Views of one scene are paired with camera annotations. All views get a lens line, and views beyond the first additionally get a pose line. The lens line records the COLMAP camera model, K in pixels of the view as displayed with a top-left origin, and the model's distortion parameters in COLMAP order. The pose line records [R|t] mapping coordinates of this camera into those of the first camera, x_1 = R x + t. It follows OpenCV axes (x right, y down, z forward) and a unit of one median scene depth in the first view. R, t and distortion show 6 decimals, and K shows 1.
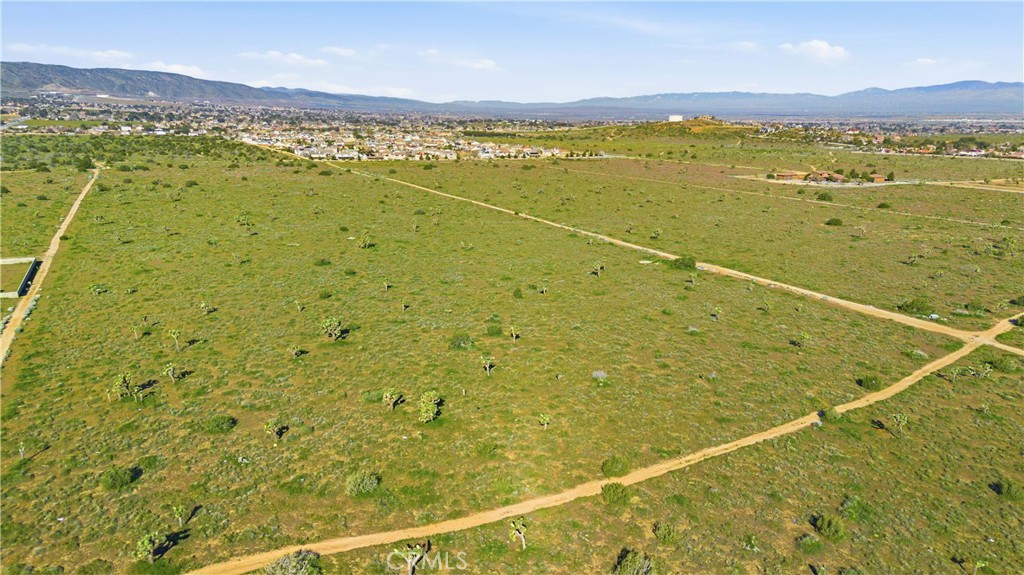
lens RADIAL K [[710.5, 0, 512.0], [0, 710.5, 287.5], [0, 0, 1]] dist [0.057479, -0.026079]
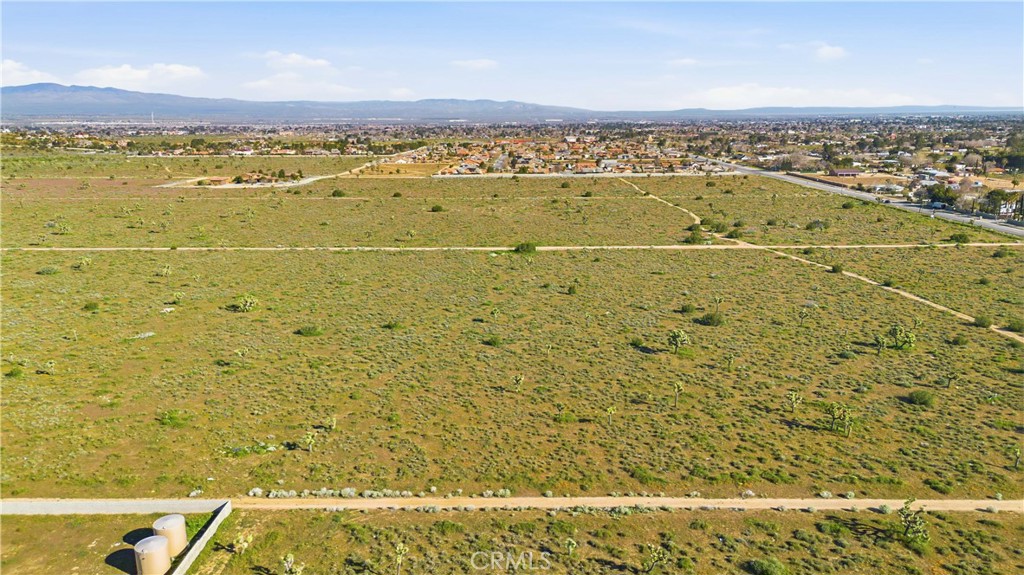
lens RADIAL K [[710.5, 0, 512.0], [0, 710.5, 287.5], [0, 0, 1]] dist [0.057479, -0.026079]
pose [[0.452554, -0.208079, 0.867121, -1.223226], [0.207236, 0.970313, 0.124685, -0.190799], [-0.867323, 0.123272, 0.482240, 0.719291]]
